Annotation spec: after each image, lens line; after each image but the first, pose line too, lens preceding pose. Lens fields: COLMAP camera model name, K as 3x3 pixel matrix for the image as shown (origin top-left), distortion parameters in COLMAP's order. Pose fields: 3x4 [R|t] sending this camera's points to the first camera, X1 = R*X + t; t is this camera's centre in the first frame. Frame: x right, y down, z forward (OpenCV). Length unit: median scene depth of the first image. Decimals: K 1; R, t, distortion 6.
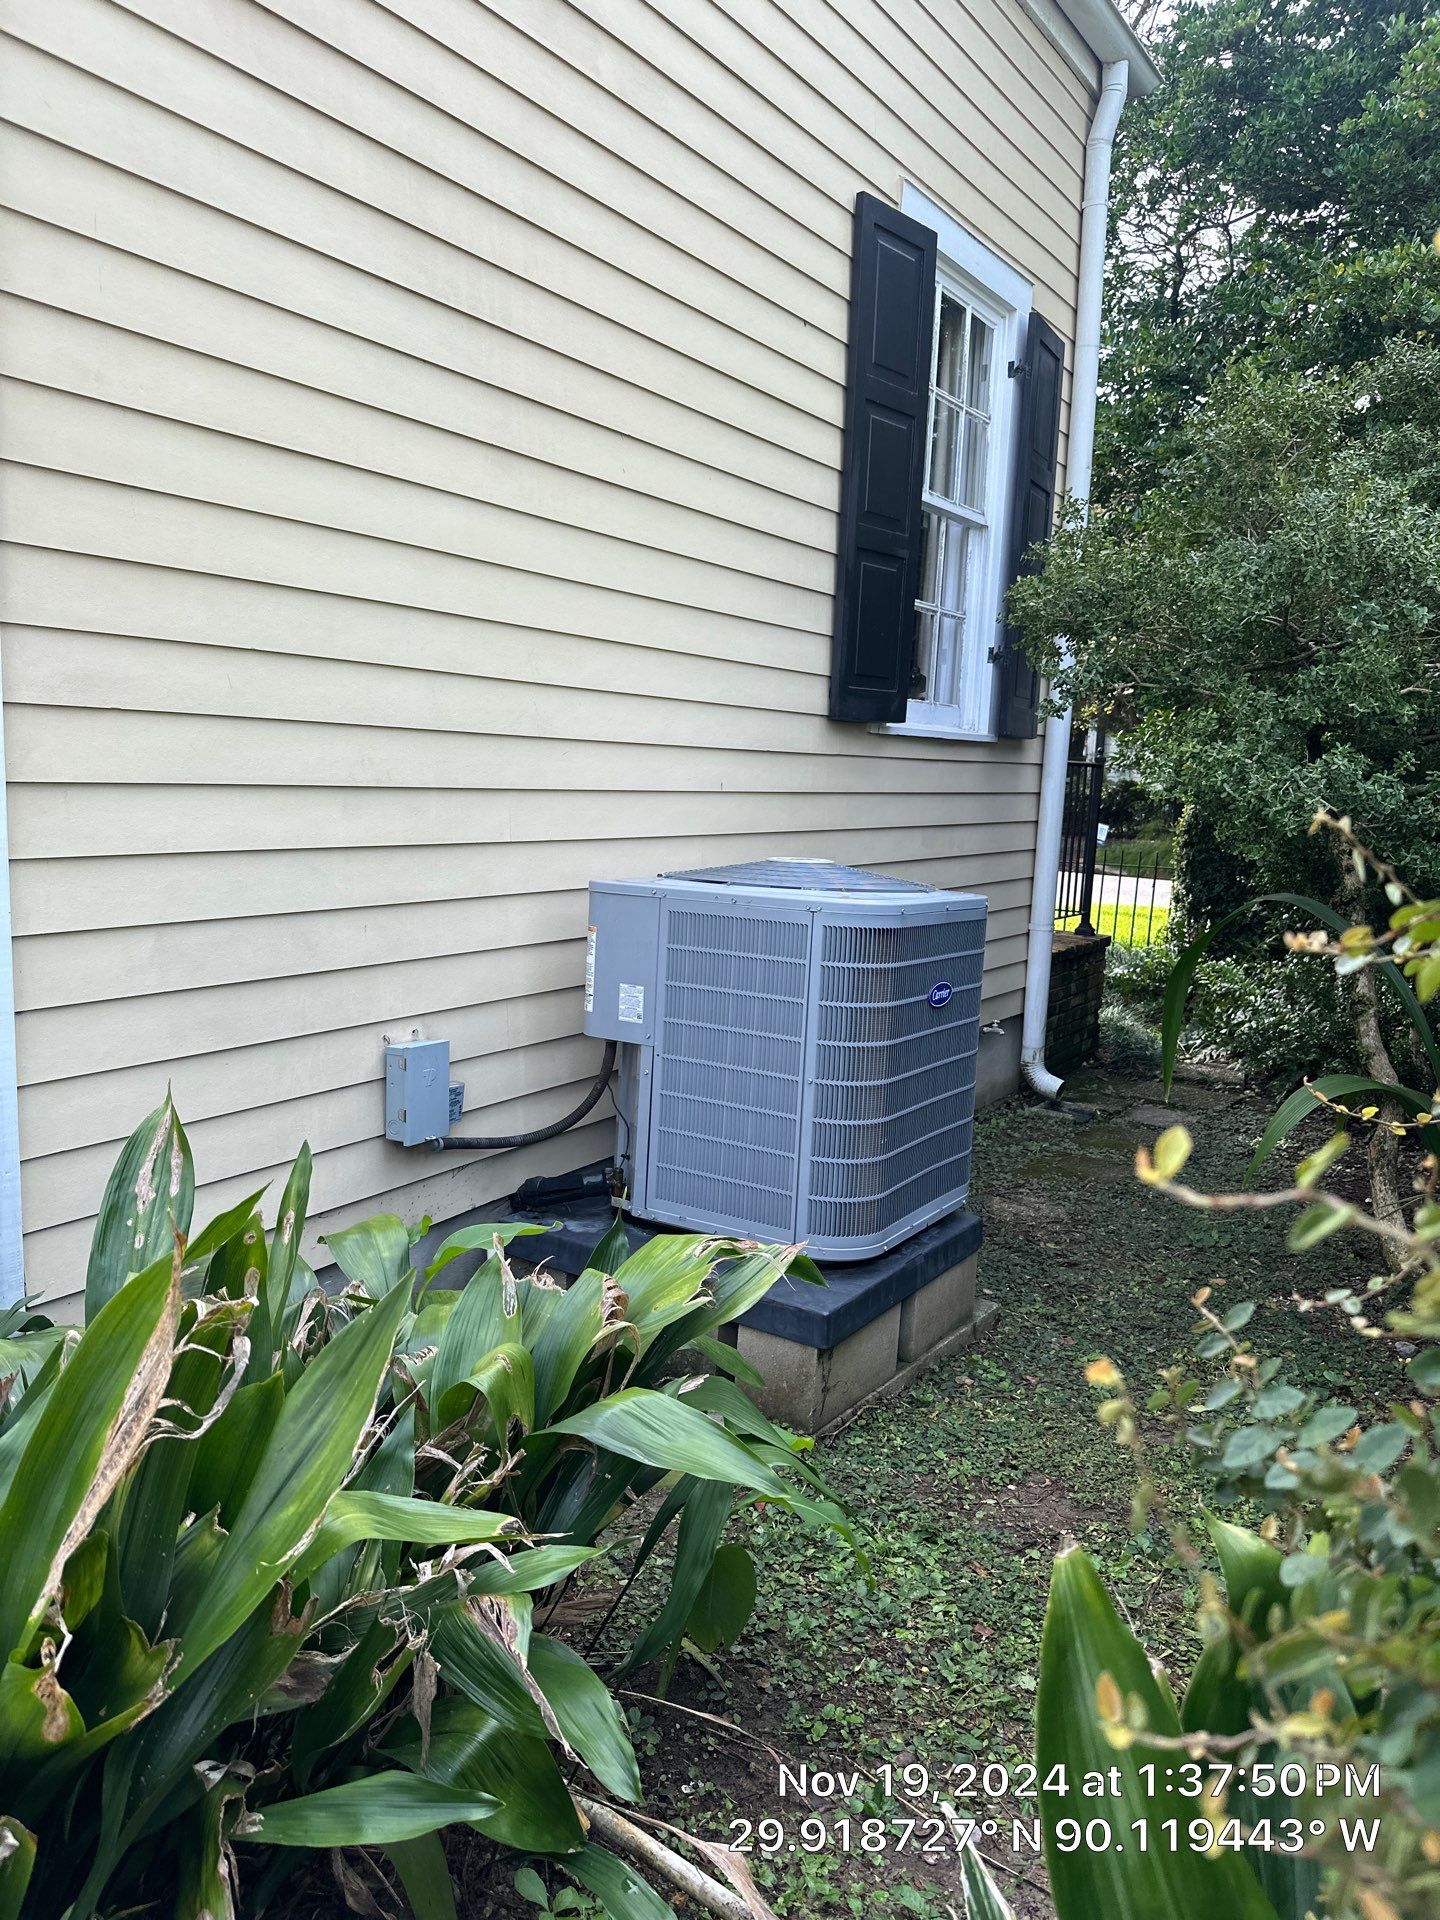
lens RADIAL K [[1374.9, 0, 726.3], [0, 1374.9, 964.1], [0, 0, 1]] dist [0.034142, -0.048732]
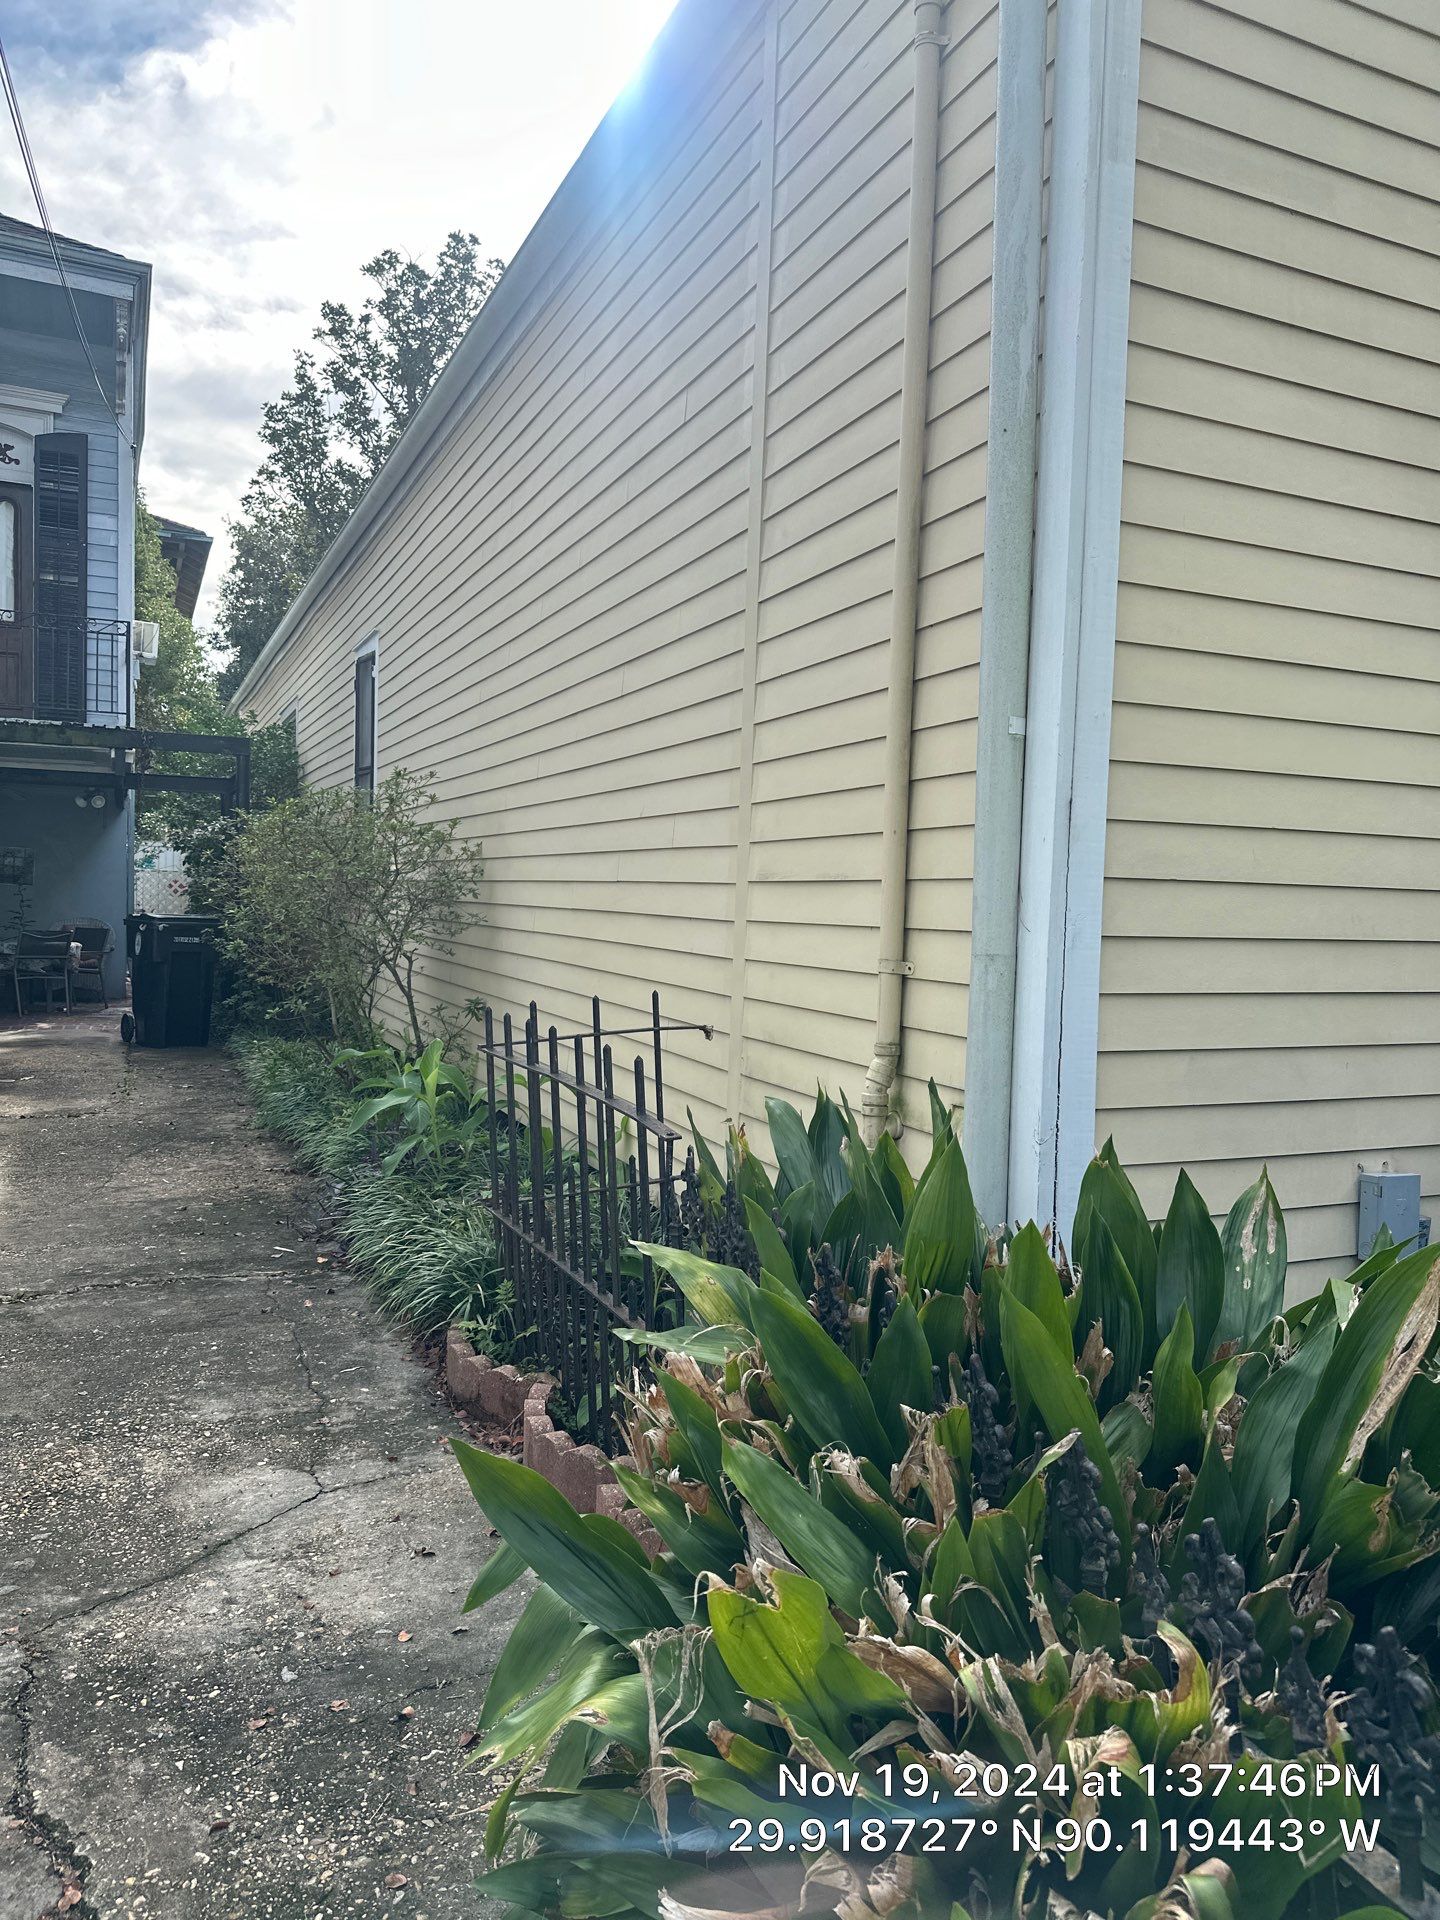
lens RADIAL K [[1374.9, 0, 709.3], [0, 1374.9, 957.9], [0, 0, 1]] dist [0.034142, -0.048732]
pose [[0.838694, 0.003102, -0.544594, -0.137644], [-0.069270, 0.992469, -0.101025, 0.060392], [0.540180, 0.122453, 0.832593, -0.373407]]
